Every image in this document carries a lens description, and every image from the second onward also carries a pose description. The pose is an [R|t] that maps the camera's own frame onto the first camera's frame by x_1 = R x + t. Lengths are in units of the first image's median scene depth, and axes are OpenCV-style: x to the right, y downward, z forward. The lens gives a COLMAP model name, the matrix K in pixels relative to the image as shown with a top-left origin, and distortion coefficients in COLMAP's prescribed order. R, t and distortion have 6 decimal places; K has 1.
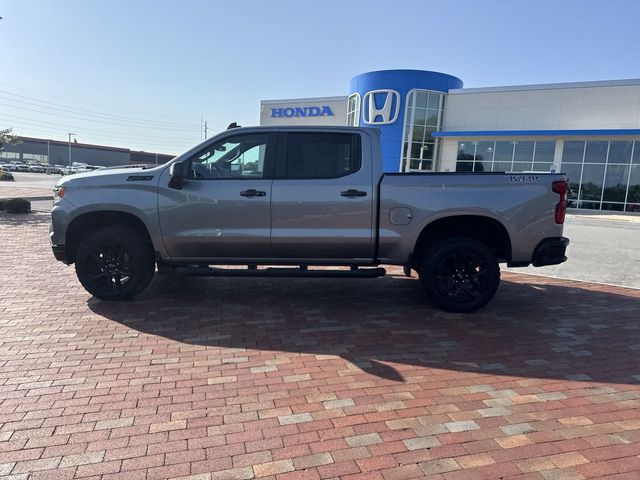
lens RADIAL K [[460.7, 0, 319.8], [0, 460.7, 240.9], [0, 0, 1]] dist [0.043048, -0.050030]
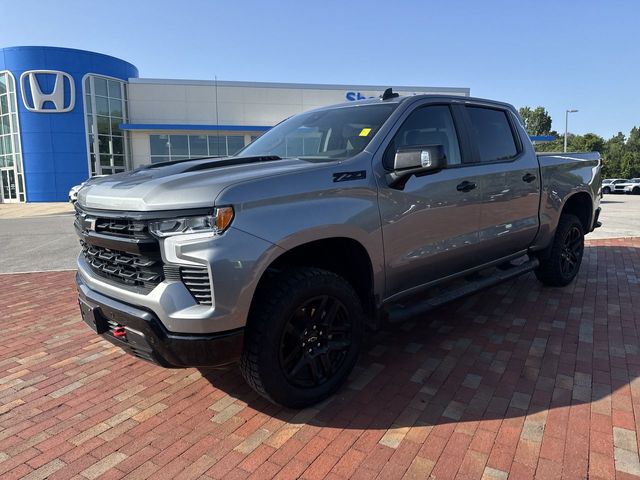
lens RADIAL K [[460.7, 0, 319.8], [0, 460.7, 240.9], [0, 0, 1]] dist [0.043048, -0.050030]
pose [[0.716790, -0.147127, 0.681590, -0.124429], [0.139824, 0.987960, 0.066214, -0.016193], [-0.683126, 0.047841, 0.728732, 0.088765]]
